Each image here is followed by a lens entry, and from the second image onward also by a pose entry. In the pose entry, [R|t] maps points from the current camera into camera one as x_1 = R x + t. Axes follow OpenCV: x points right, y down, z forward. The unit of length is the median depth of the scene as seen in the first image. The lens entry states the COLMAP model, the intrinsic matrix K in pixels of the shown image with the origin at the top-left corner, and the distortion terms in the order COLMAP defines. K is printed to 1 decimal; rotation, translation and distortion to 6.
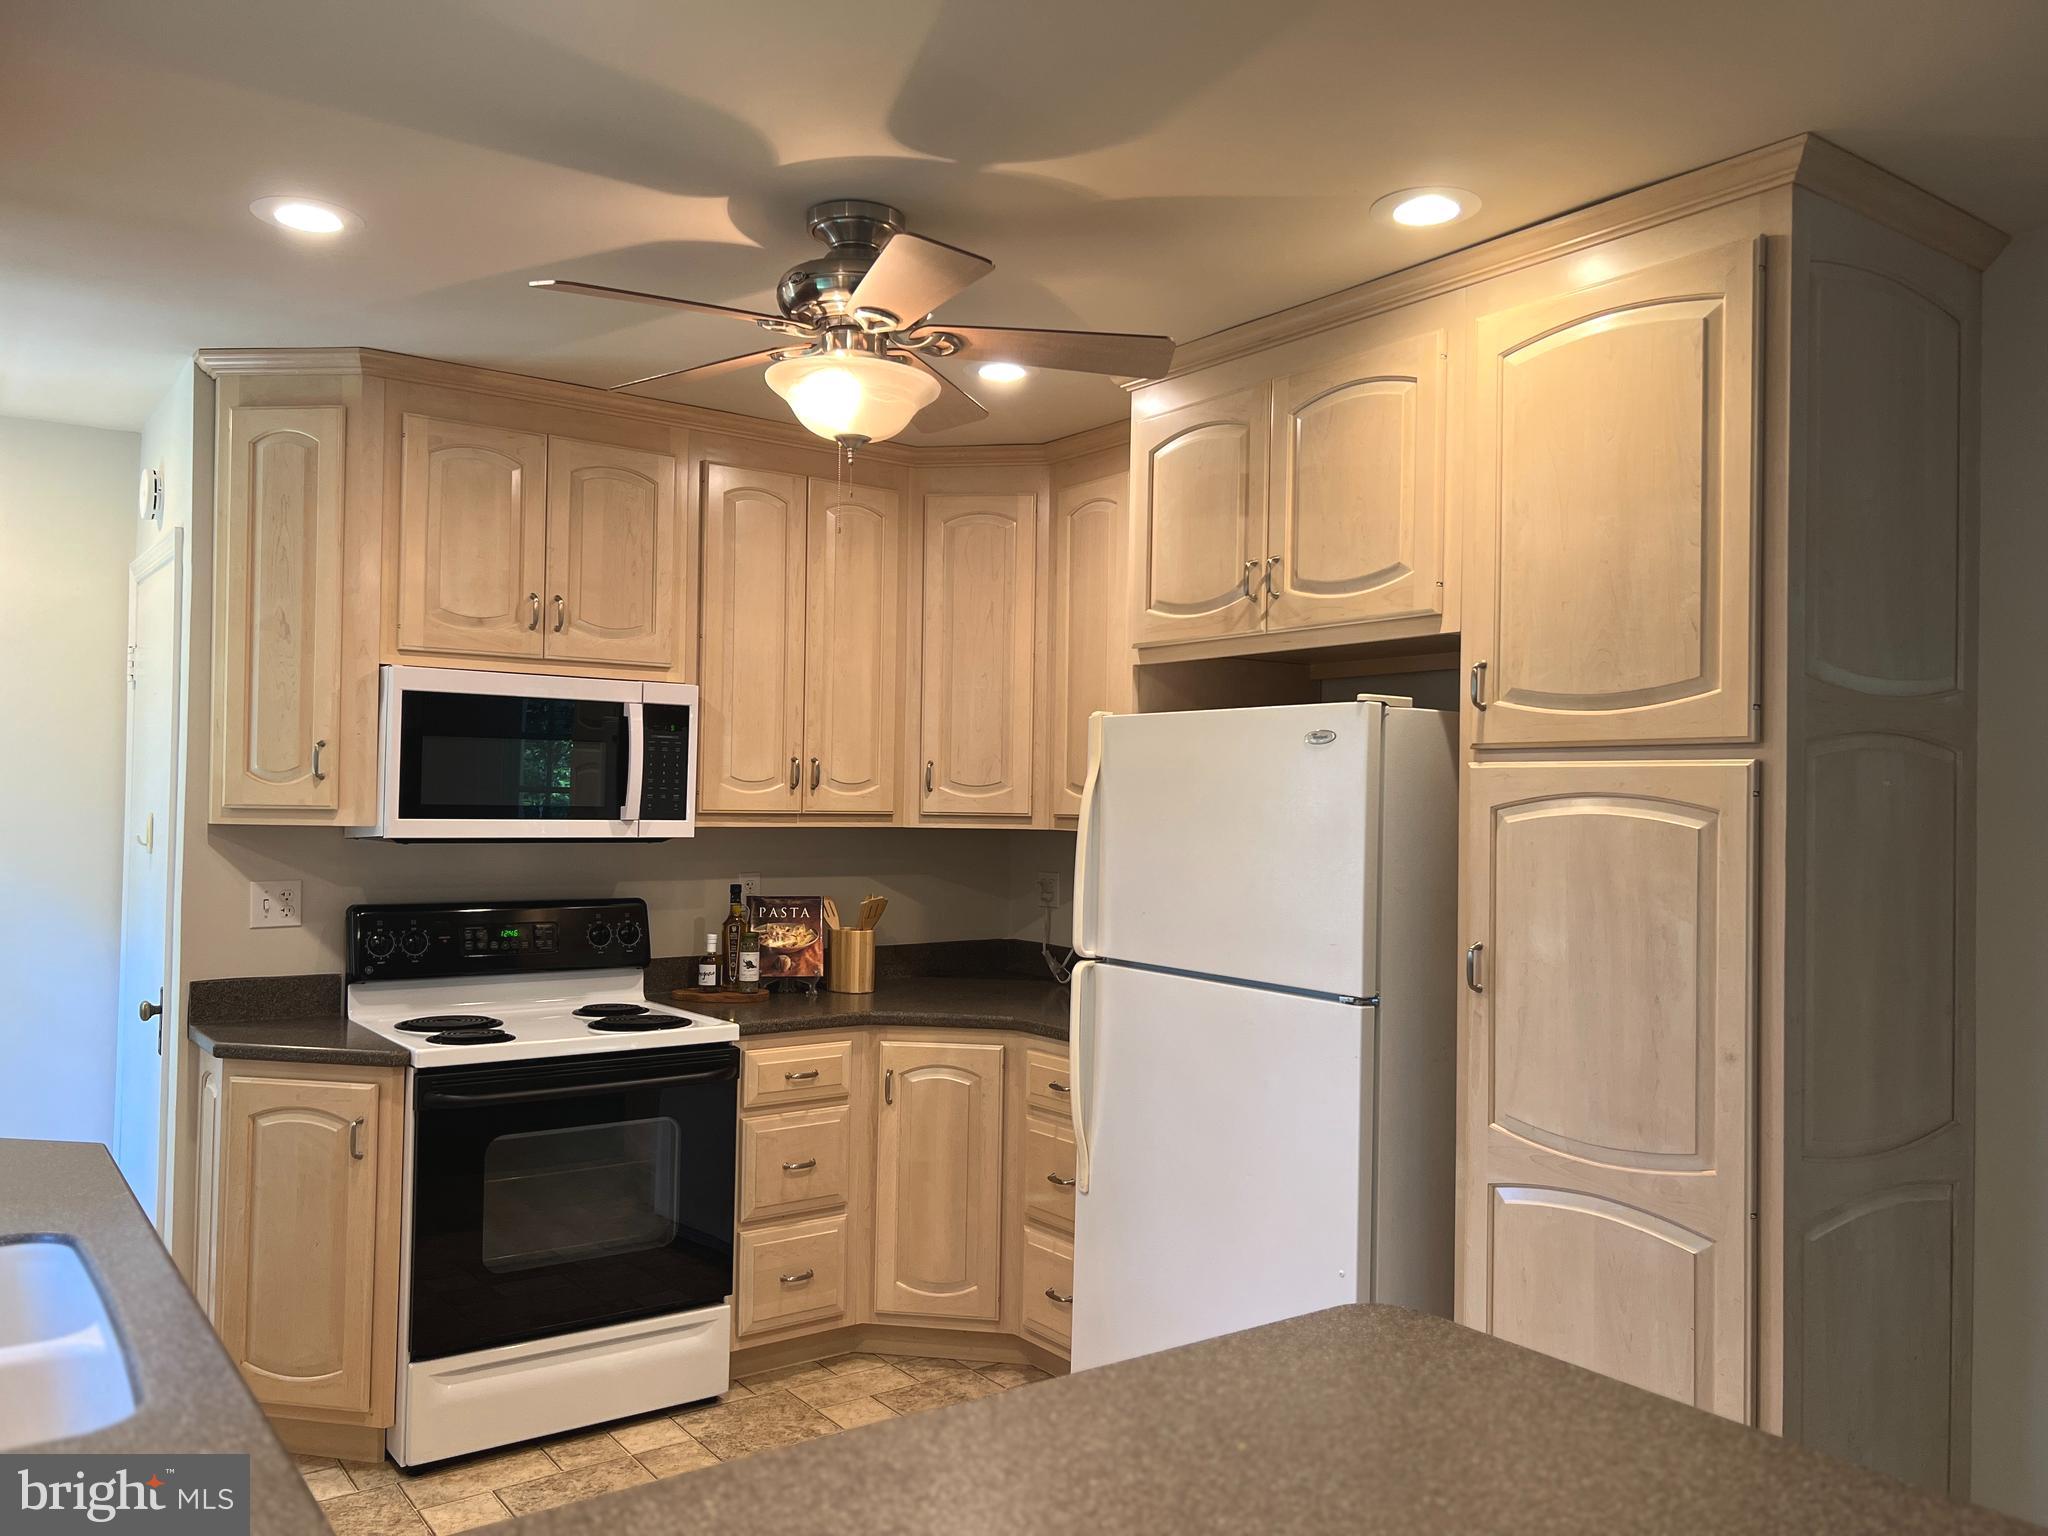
lens RADIAL K [[1547.6, 0, 1013.2], [0, 1547.6, 773.0], [0, 0, 1]] dist [0.076017, -0.075461]
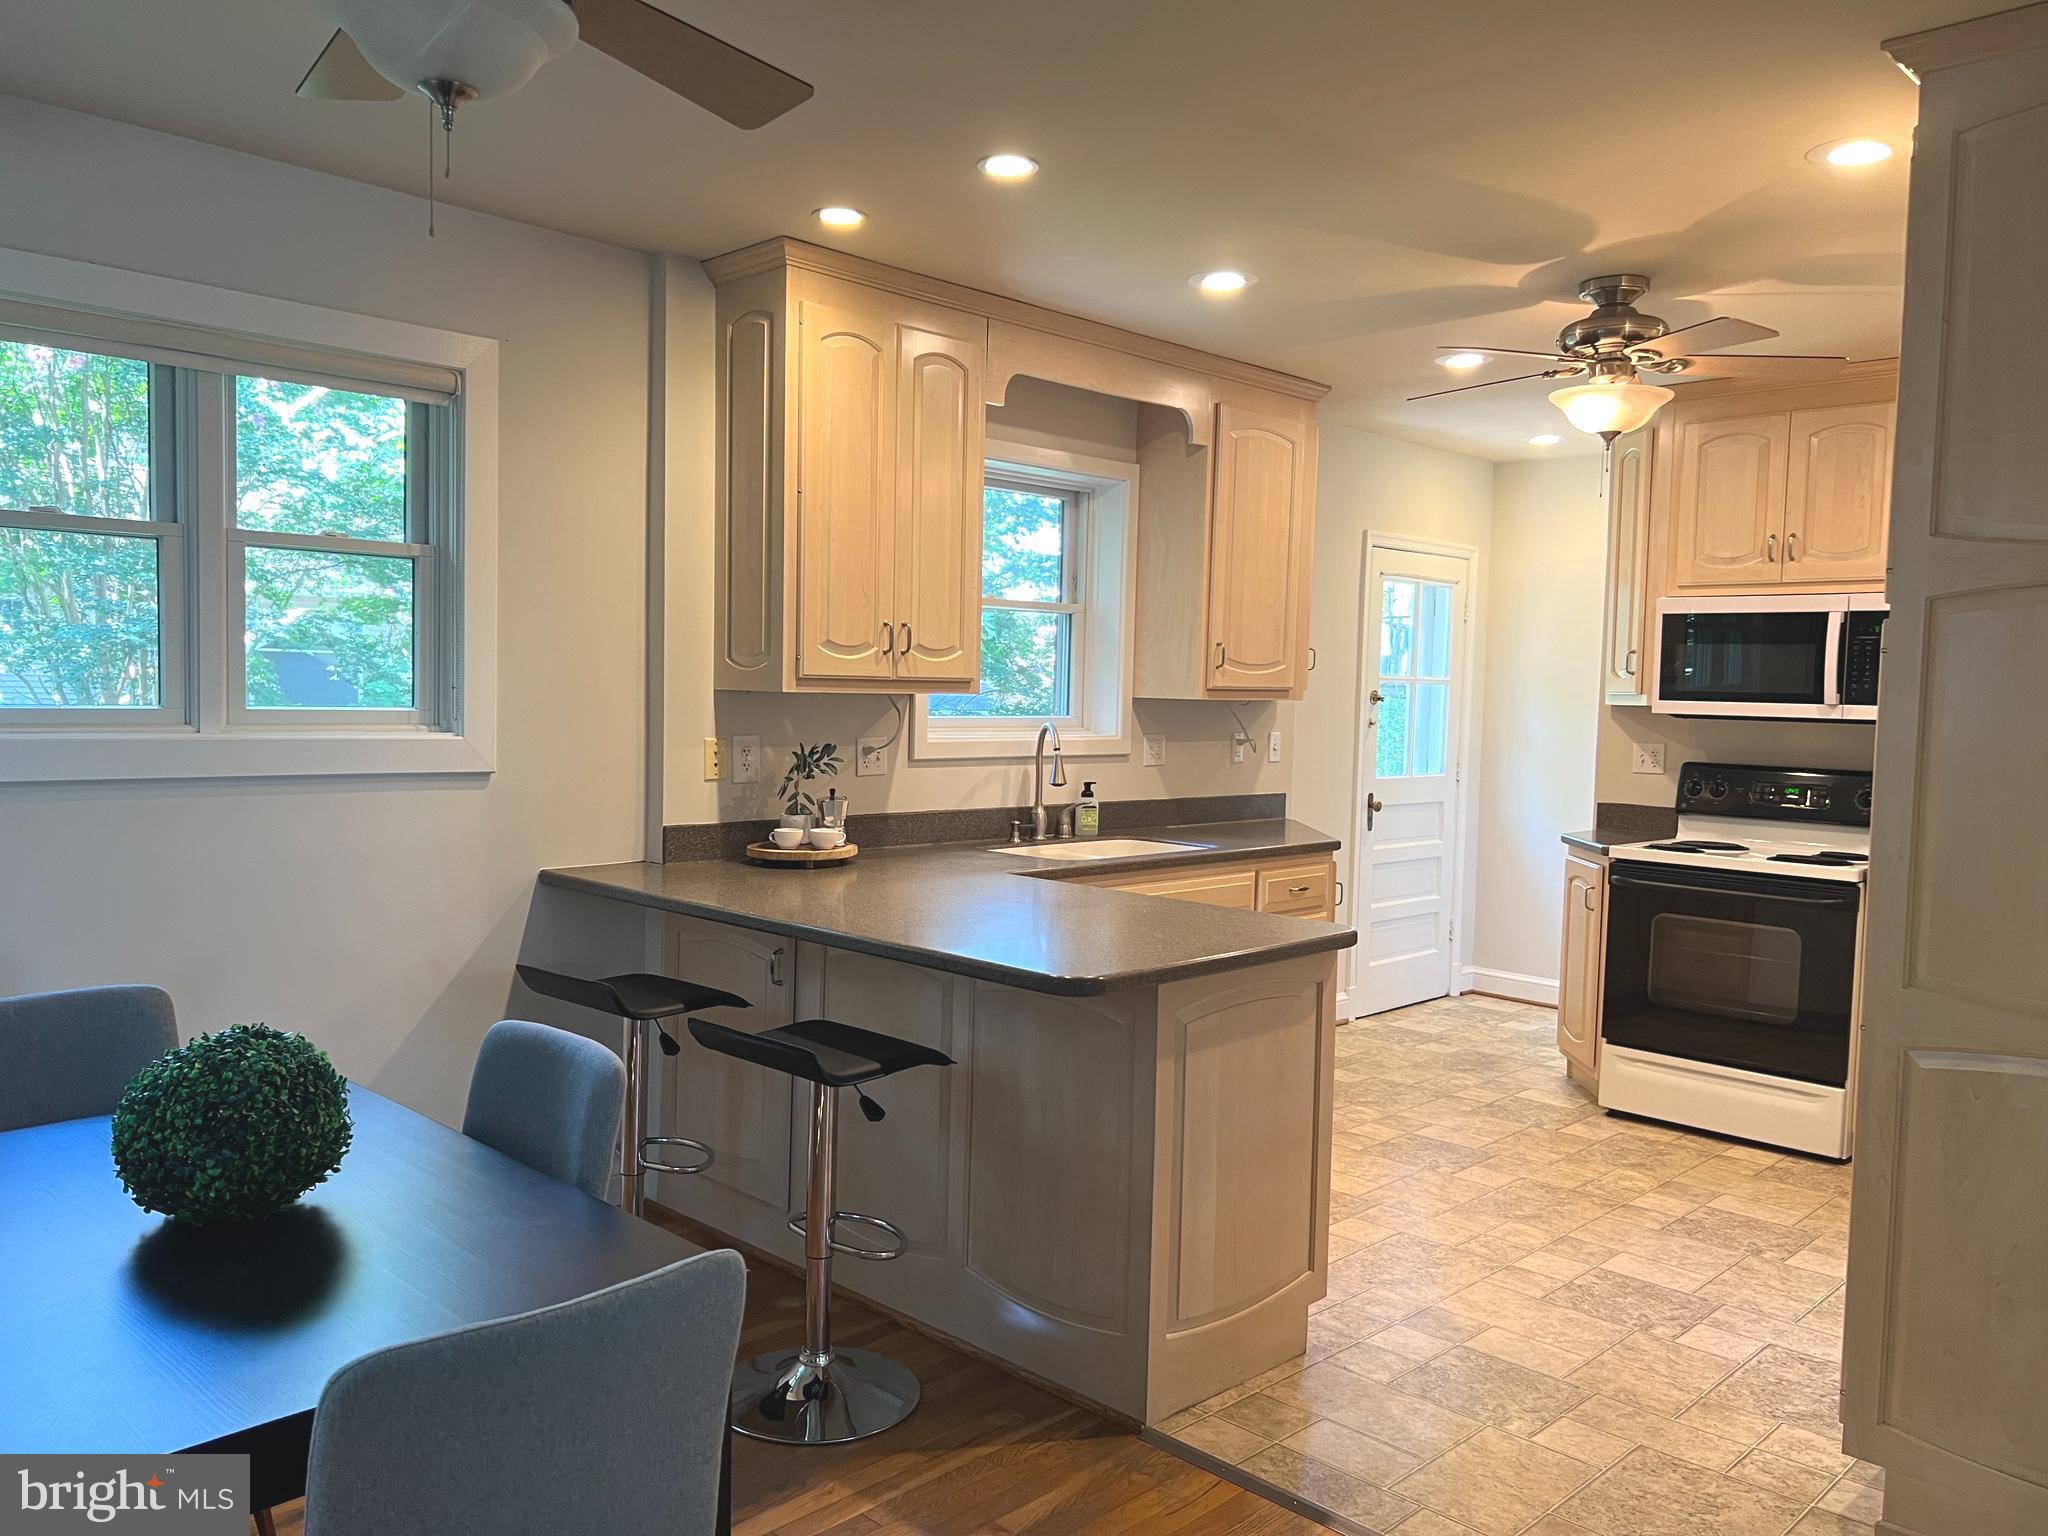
lens RADIAL K [[1554.3, 0, 1024.0], [0, 1554.3, 768.0], [0, 0, 1]] dist [0.123778, -0.222292]
pose [[0.173831, 0.041688, -0.983893, 0.953352], [-0.007060, 0.999131, 0.041086, 0.035054], [0.984750, -0.000196, 0.173975, 0.135821]]
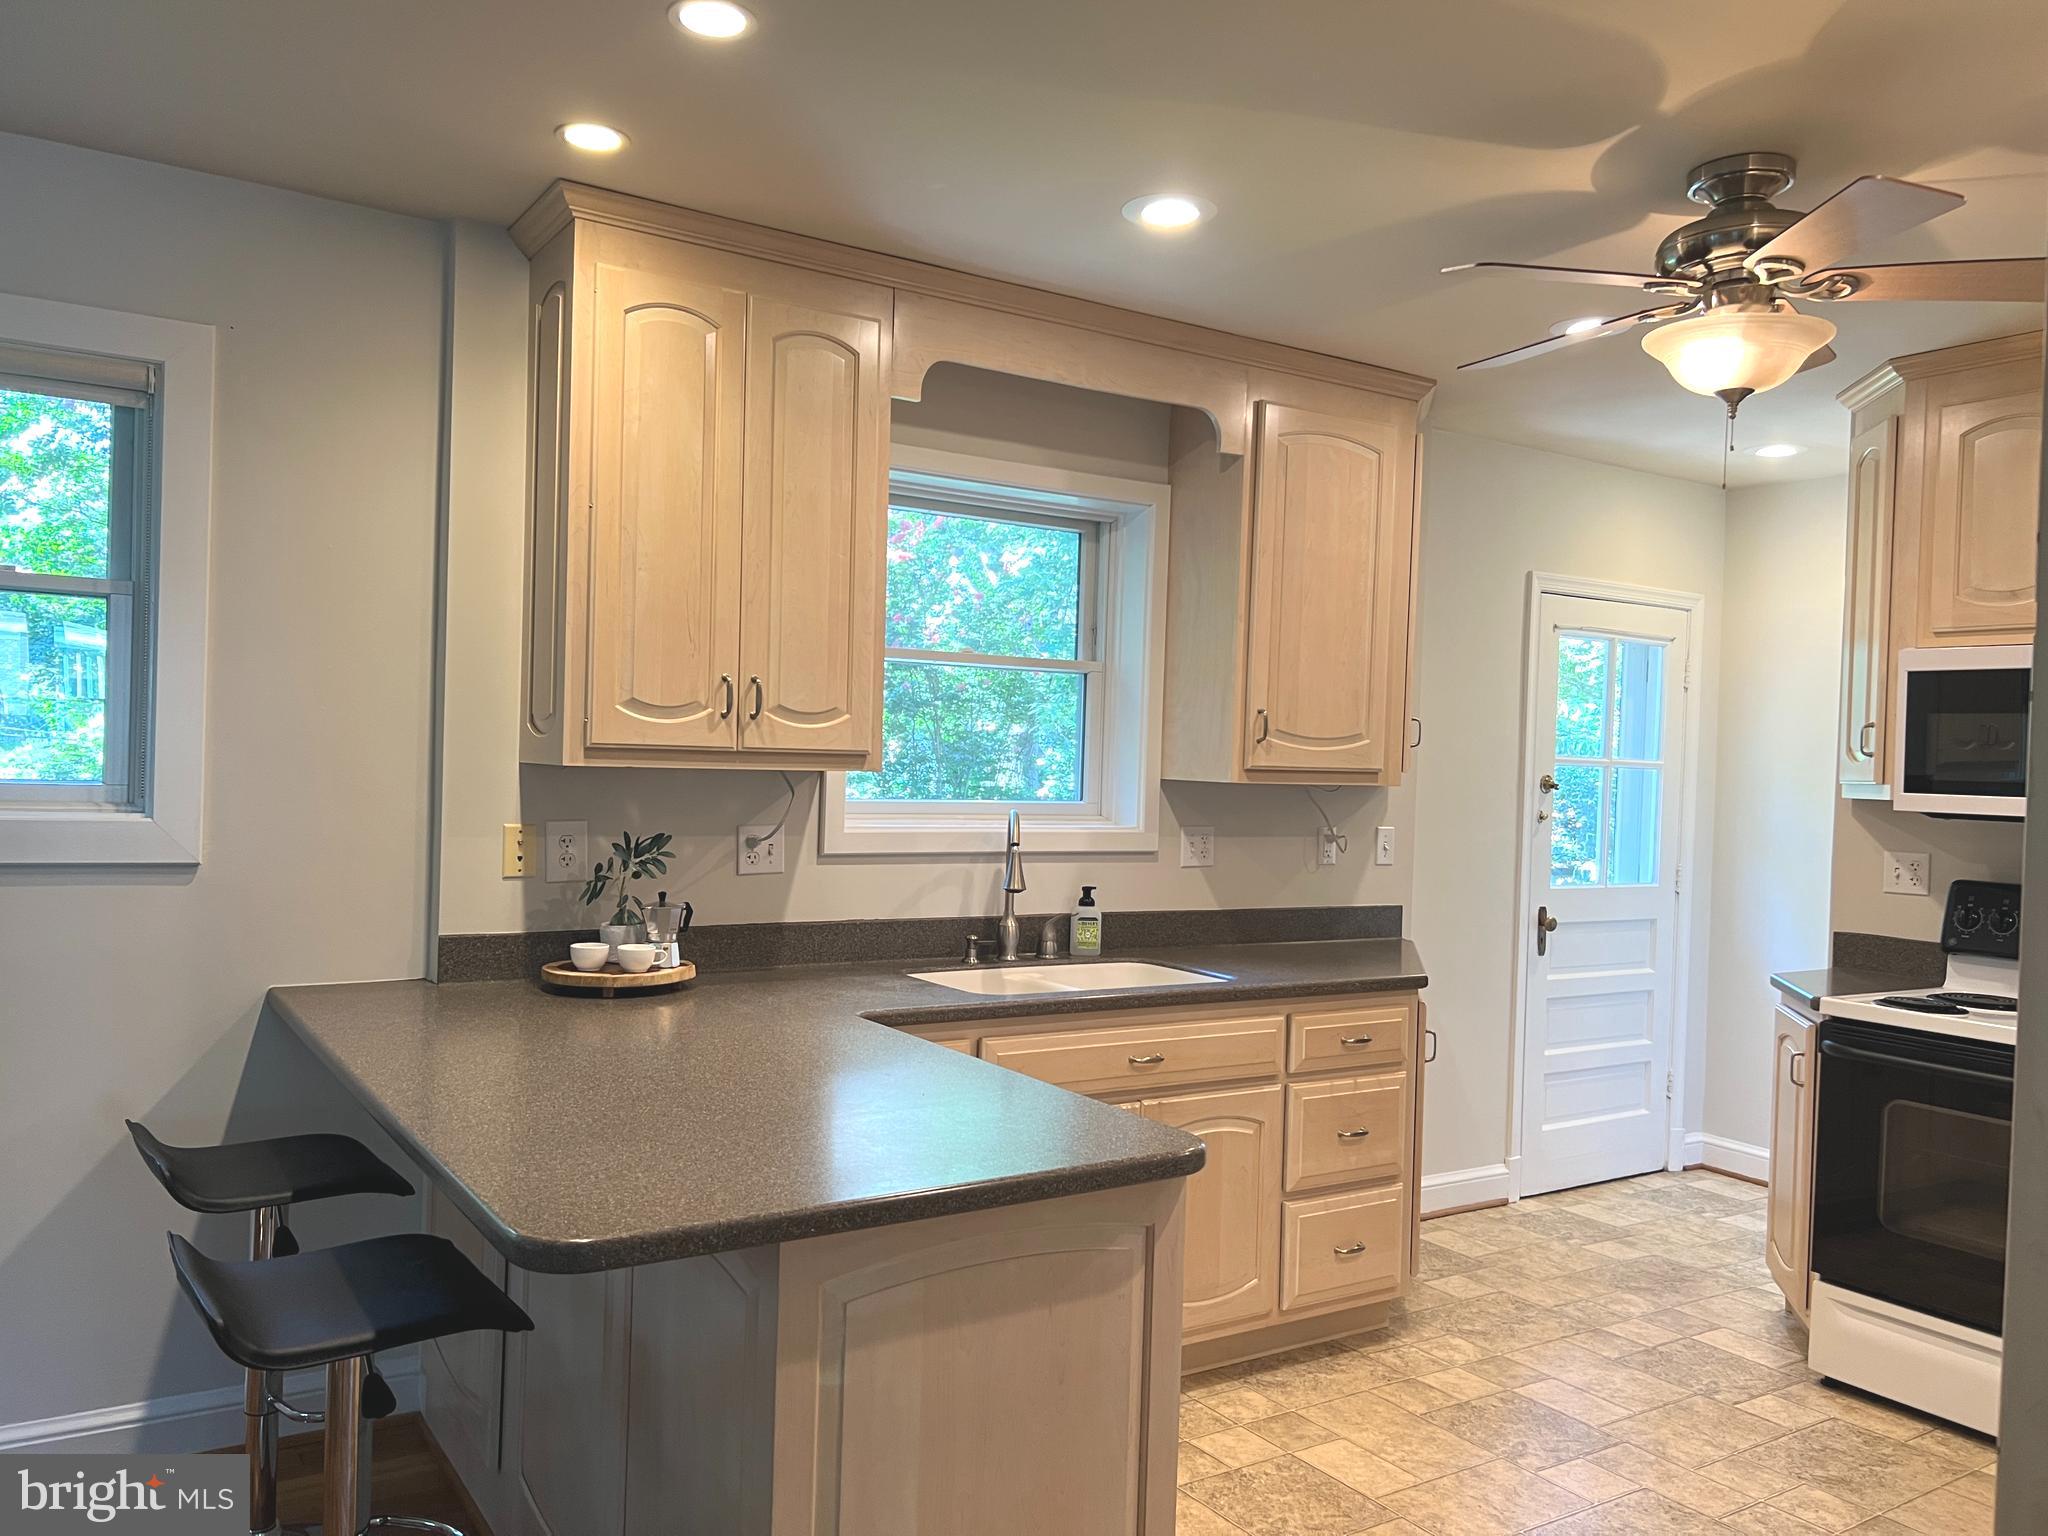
lens RADIAL K [[1547.6, 0, 1013.2], [0, 1547.6, 773.0], [0, 0, 1]] dist [0.076017, -0.075461]
pose [[-0.046989, -0.006705, -0.998873, 0.678649], [-0.018887, 0.999805, -0.005823, 0.032279], [0.998717, 0.018592, -0.047107, 0.431226]]
